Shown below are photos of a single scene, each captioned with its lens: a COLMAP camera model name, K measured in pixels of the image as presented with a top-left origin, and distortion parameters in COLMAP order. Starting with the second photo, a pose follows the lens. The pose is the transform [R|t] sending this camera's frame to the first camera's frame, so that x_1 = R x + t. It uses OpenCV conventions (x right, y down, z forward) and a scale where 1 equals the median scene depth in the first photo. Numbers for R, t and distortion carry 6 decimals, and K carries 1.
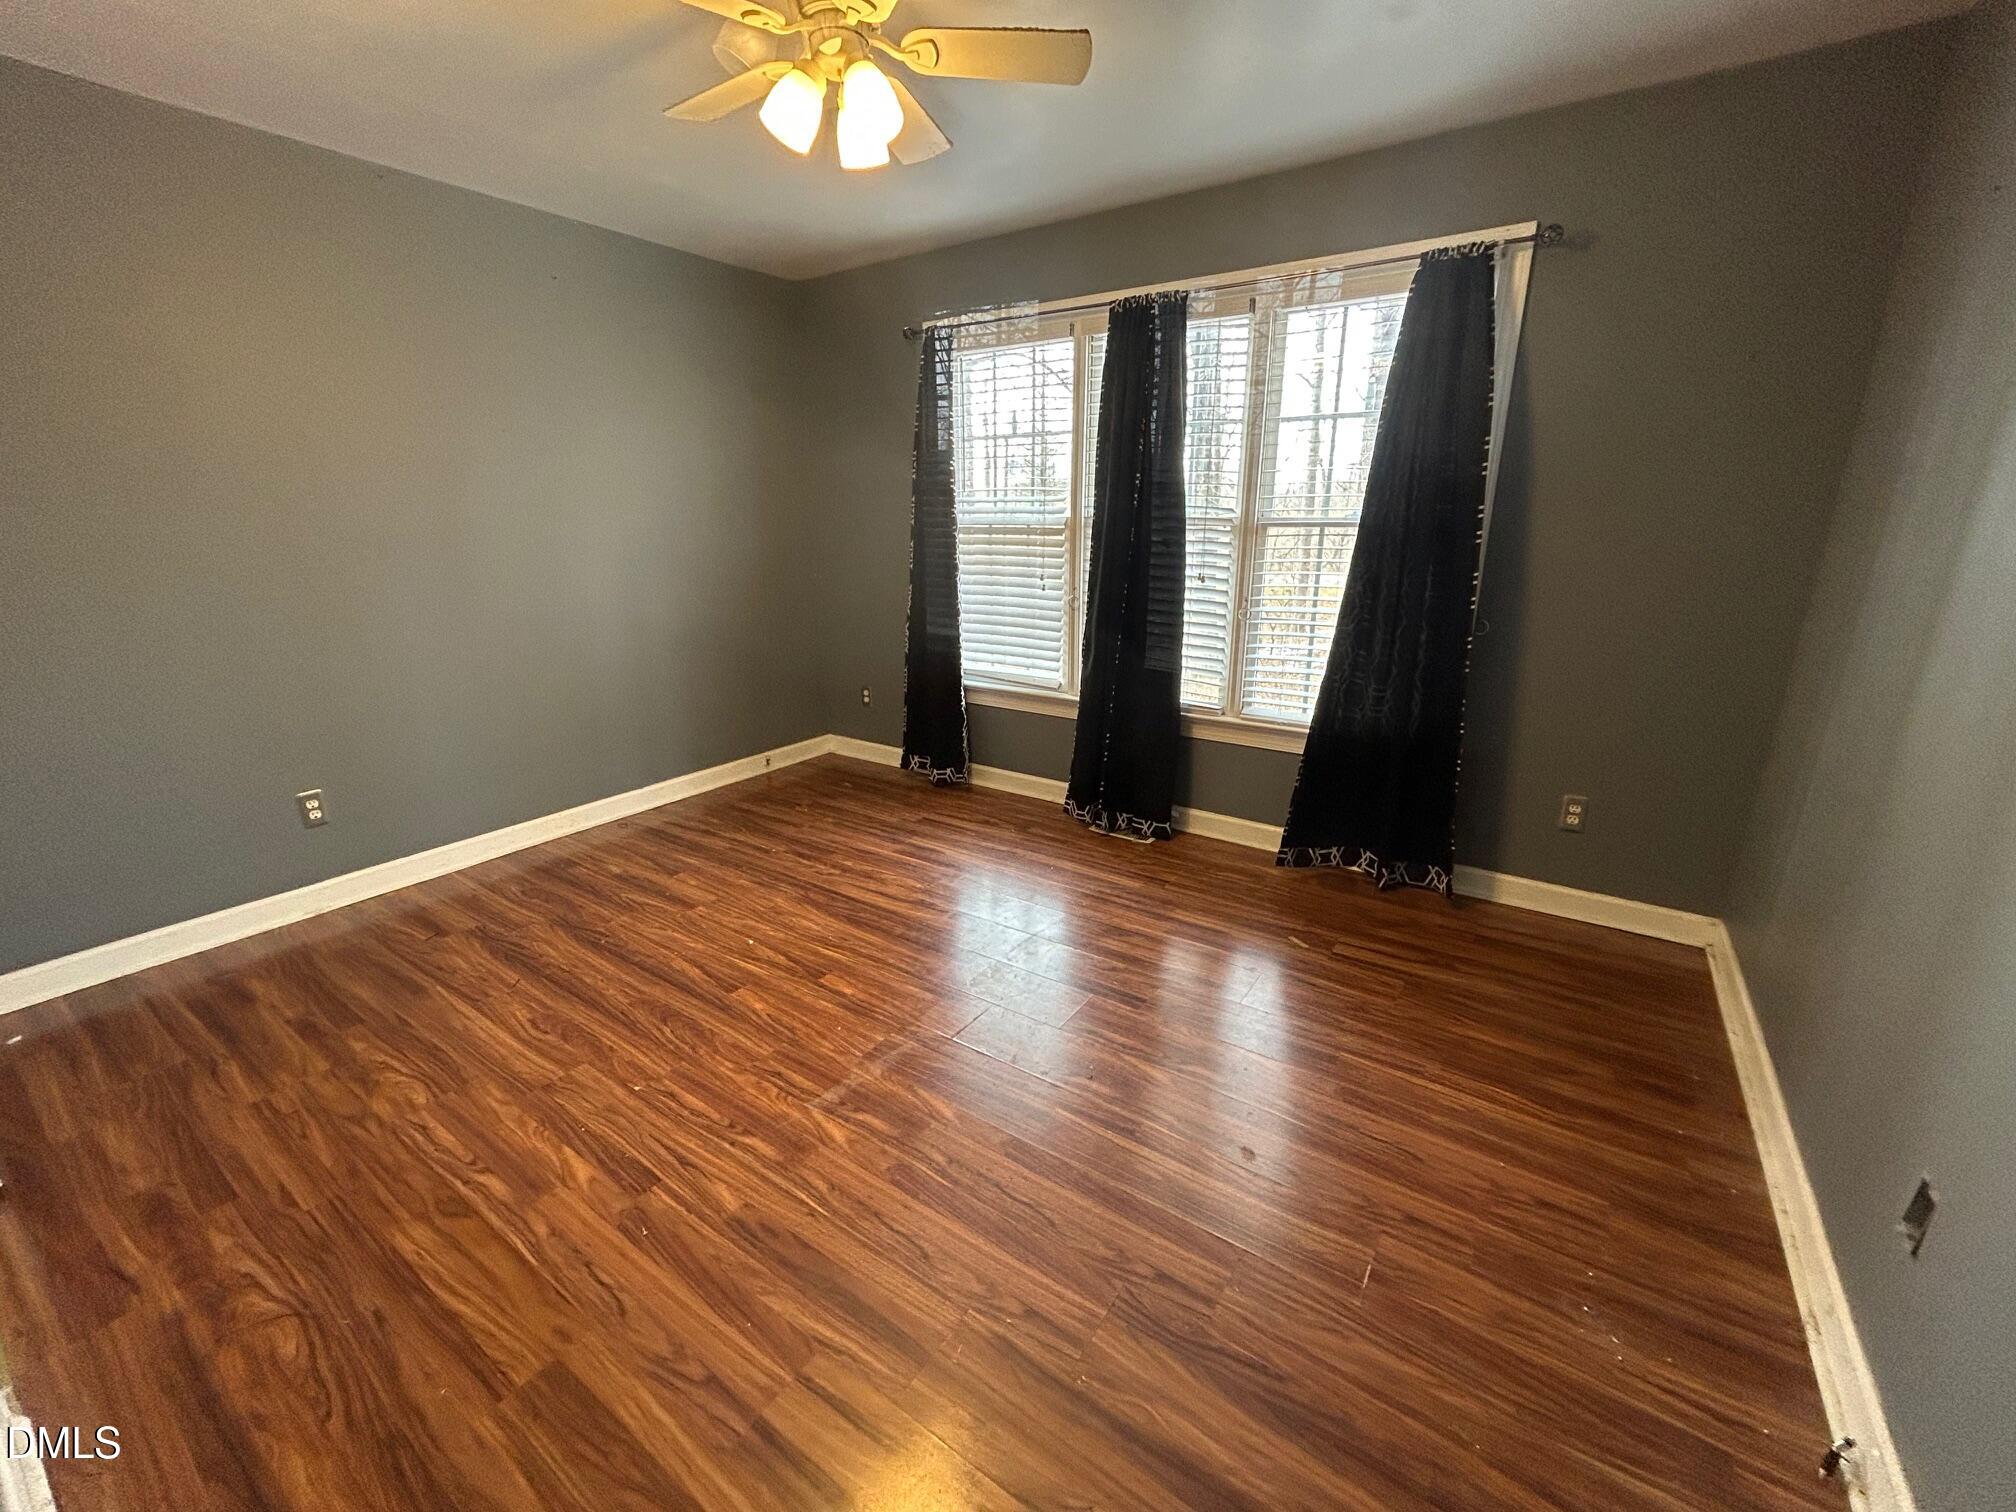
lens RADIAL K [[814.5, 0, 1008.4], [0, 814.5, 751.2], [0, 0, 1]] dist [-0.000715, -0.000130]
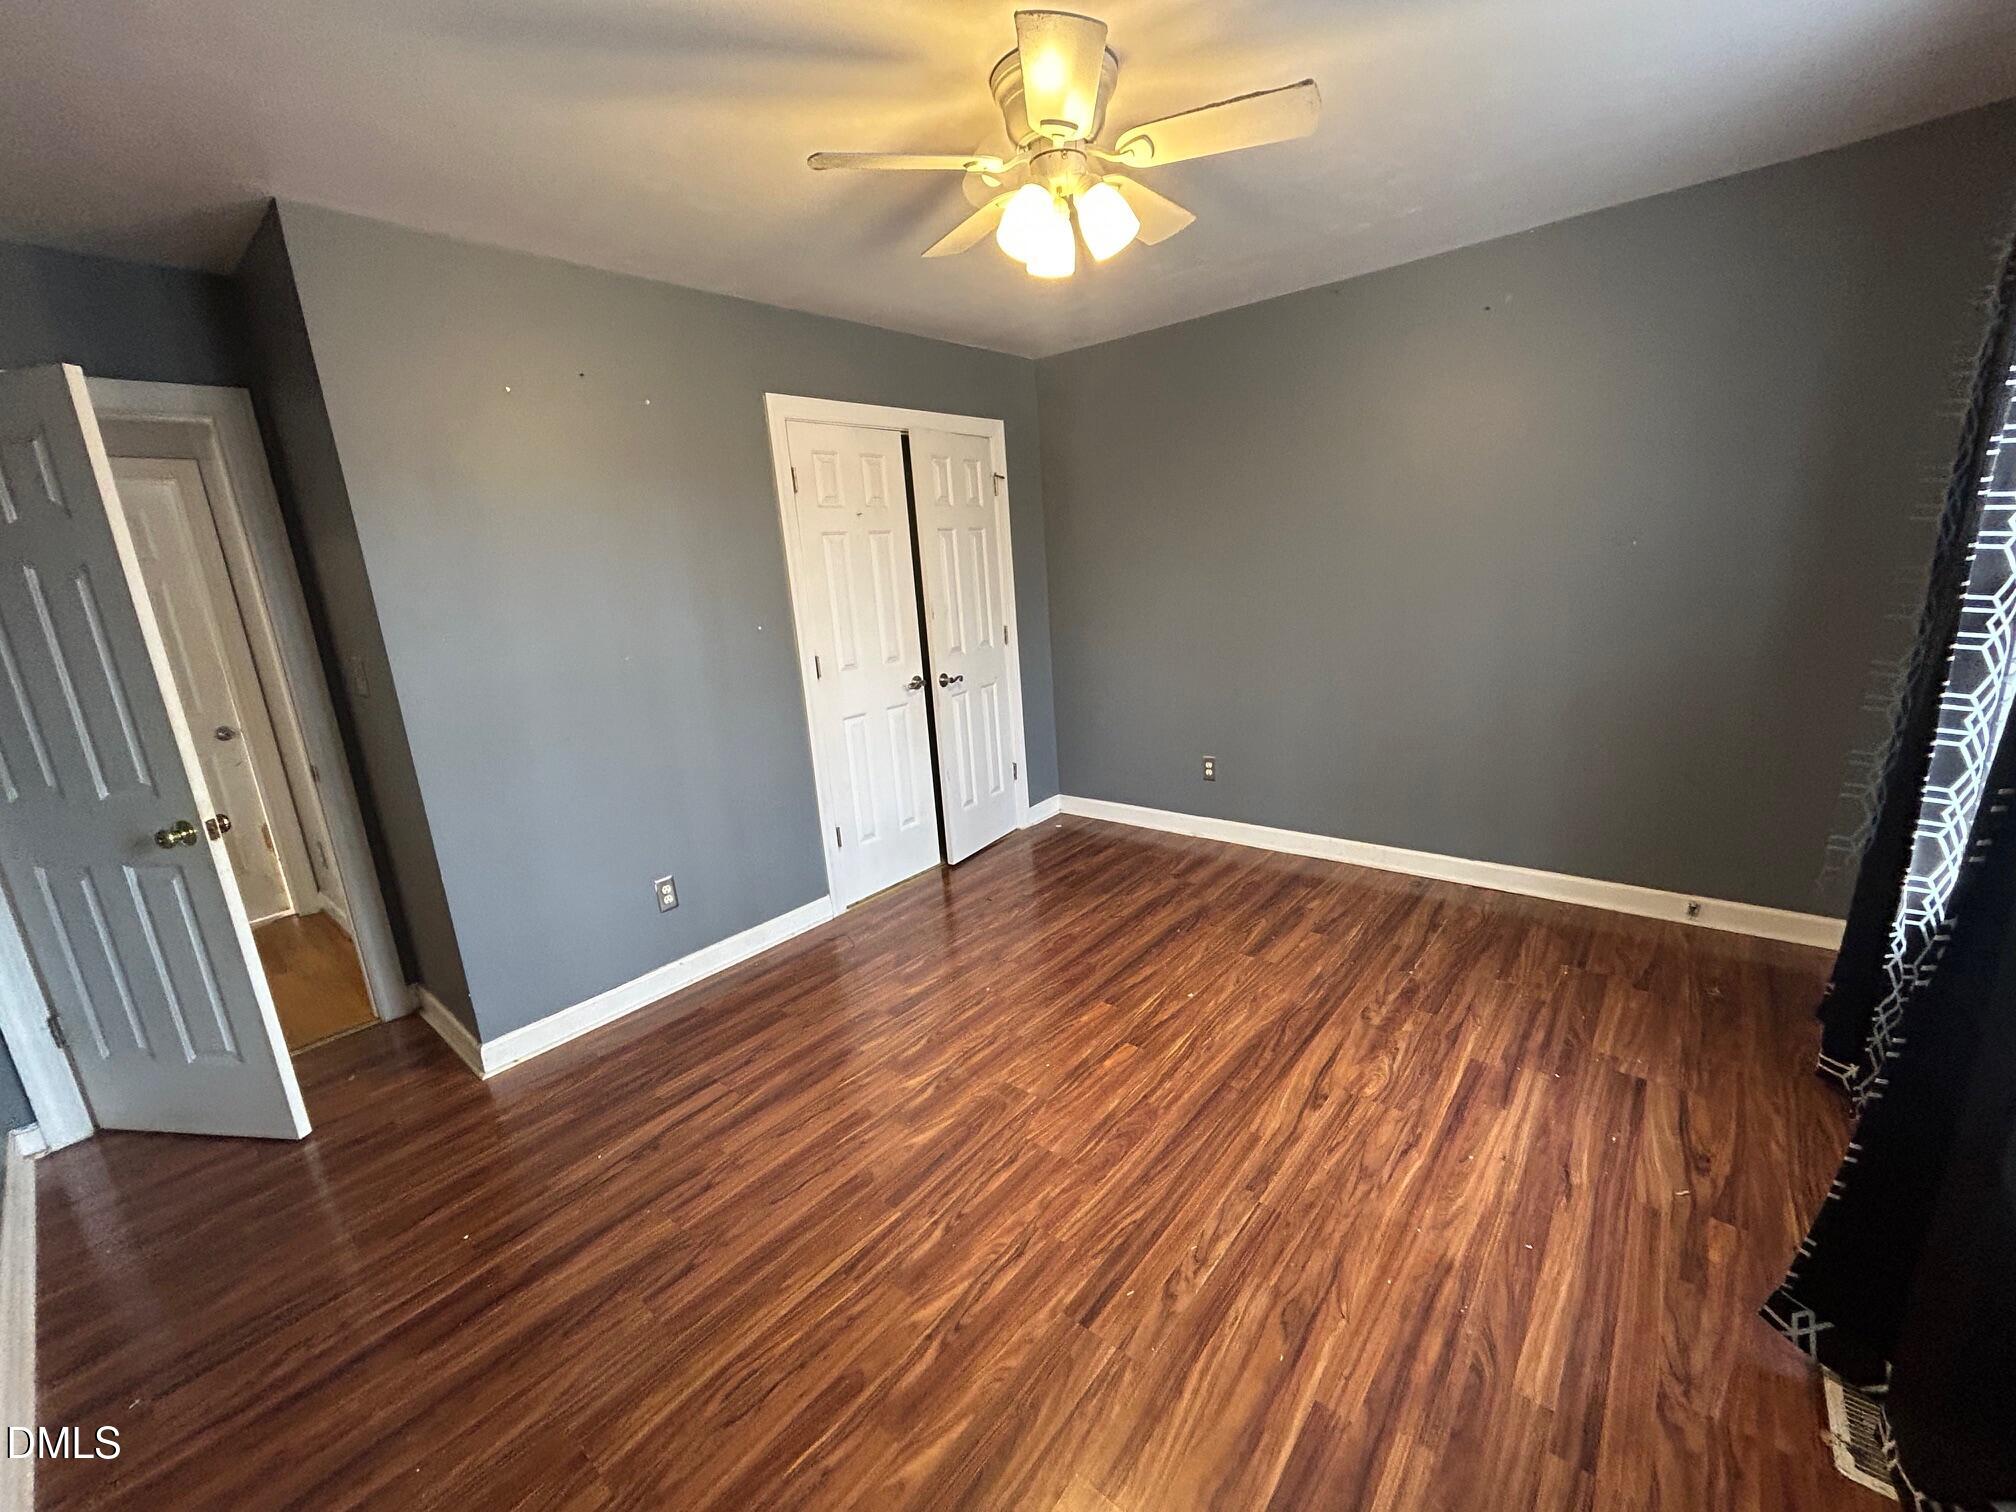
lens RADIAL K [[814.5, 0, 1008.4], [0, 814.5, 751.2], [0, 0, 1]] dist [-0.000715, -0.000130]
pose [[-0.088474, 0.240108, -0.966706, 0.560774], [-0.213991, 0.943269, 0.253872, -0.241307], [0.972821, 0.229328, -0.032073, 0.658766]]
